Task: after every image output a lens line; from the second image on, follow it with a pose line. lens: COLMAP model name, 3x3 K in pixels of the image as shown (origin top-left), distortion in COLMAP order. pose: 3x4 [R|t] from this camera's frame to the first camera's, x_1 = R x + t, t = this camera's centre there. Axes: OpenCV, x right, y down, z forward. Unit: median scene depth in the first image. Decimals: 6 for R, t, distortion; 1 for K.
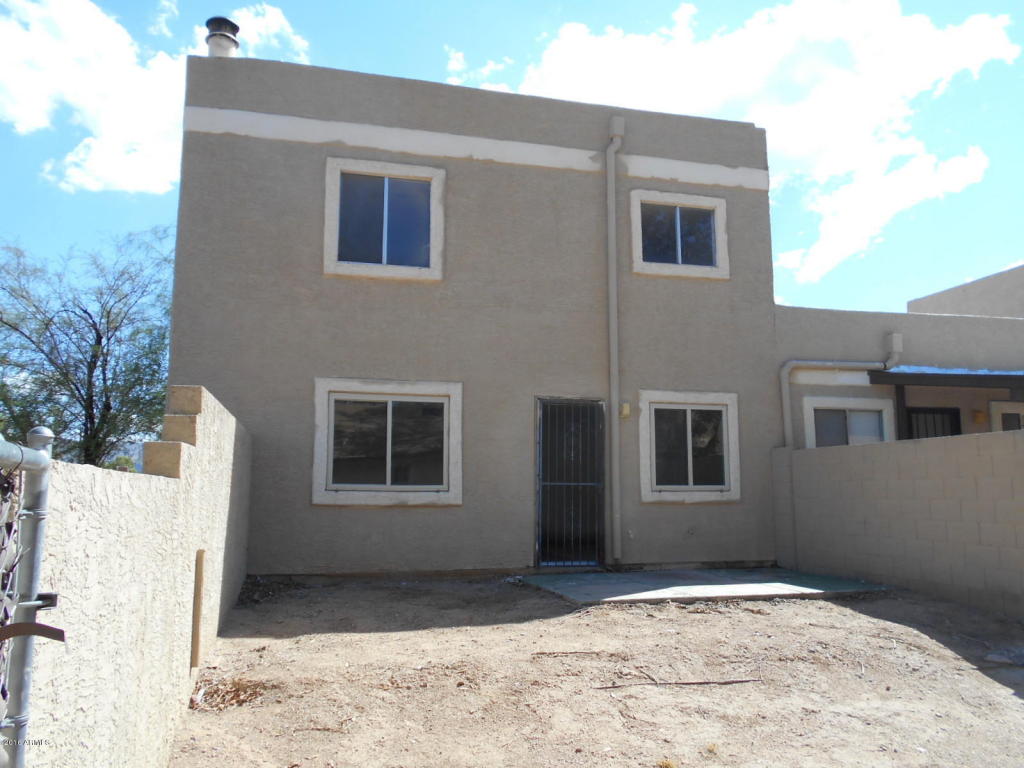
lens RADIAL K [[816.0, 0, 508.5], [0, 816.0, 373.7], [0, 0, 1]] dist [-0.014334, 0.030308]
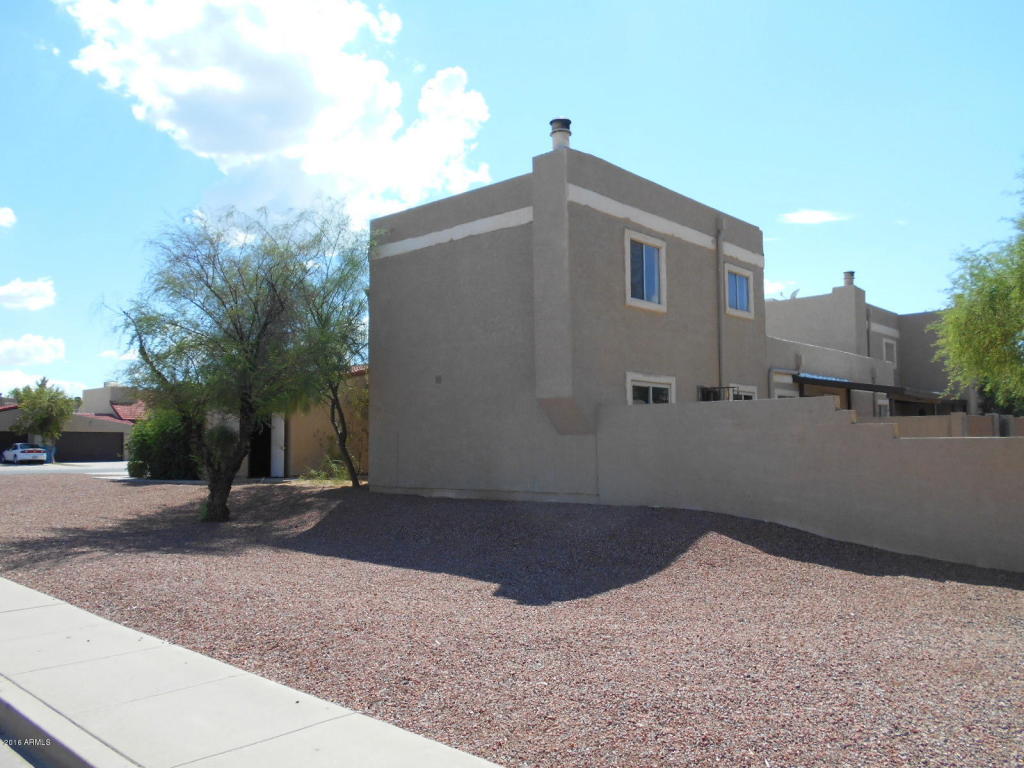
lens RADIAL K [[816.0, 0, 509.4], [0, 816.0, 382.1], [0, 0, 1]] dist [-0.014334, 0.030308]
pose [[0.841135, 0.042034, 0.539190, -1.199095], [-0.083717, 0.995078, 0.053023, -0.036108], [-0.534307, -0.089739, 0.840513, -0.211427]]
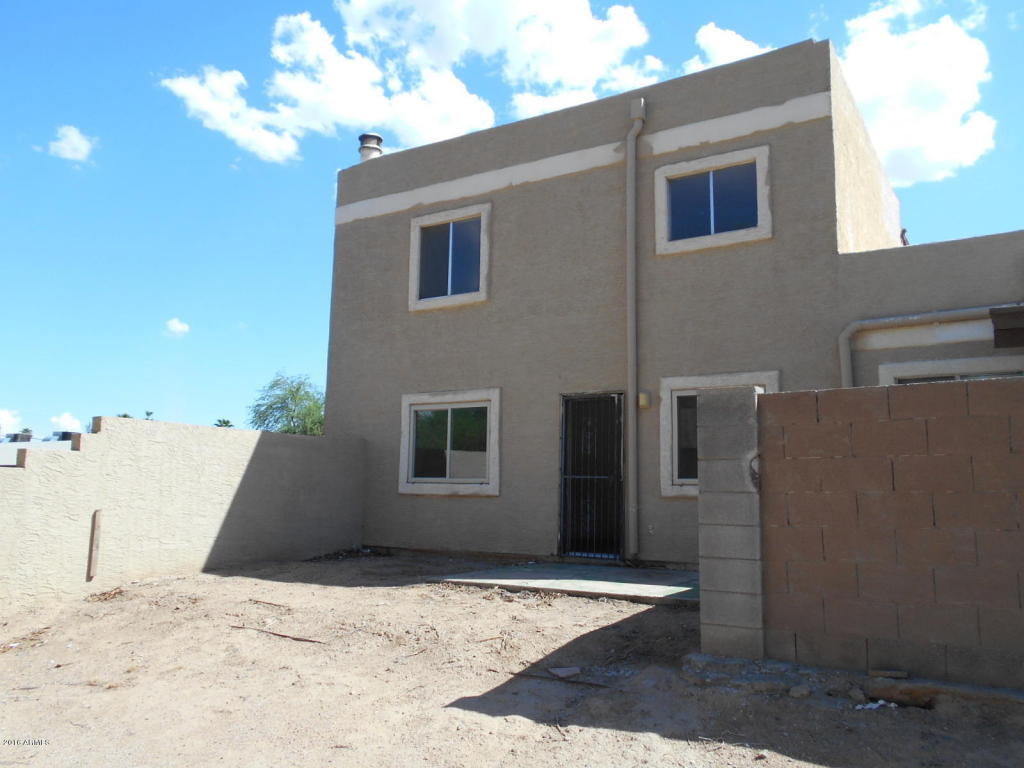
lens RADIAL K [[816.0, 0, 492.4], [0, 816.0, 355.7], [0, 0, 1]] dist [-0.014334, 0.030308]
pose [[0.676796, -0.109174, -0.728031, 0.741002], [0.101051, 0.993359, -0.055022, 0.027177], [0.729203, -0.036329, 0.683333, 0.212667]]
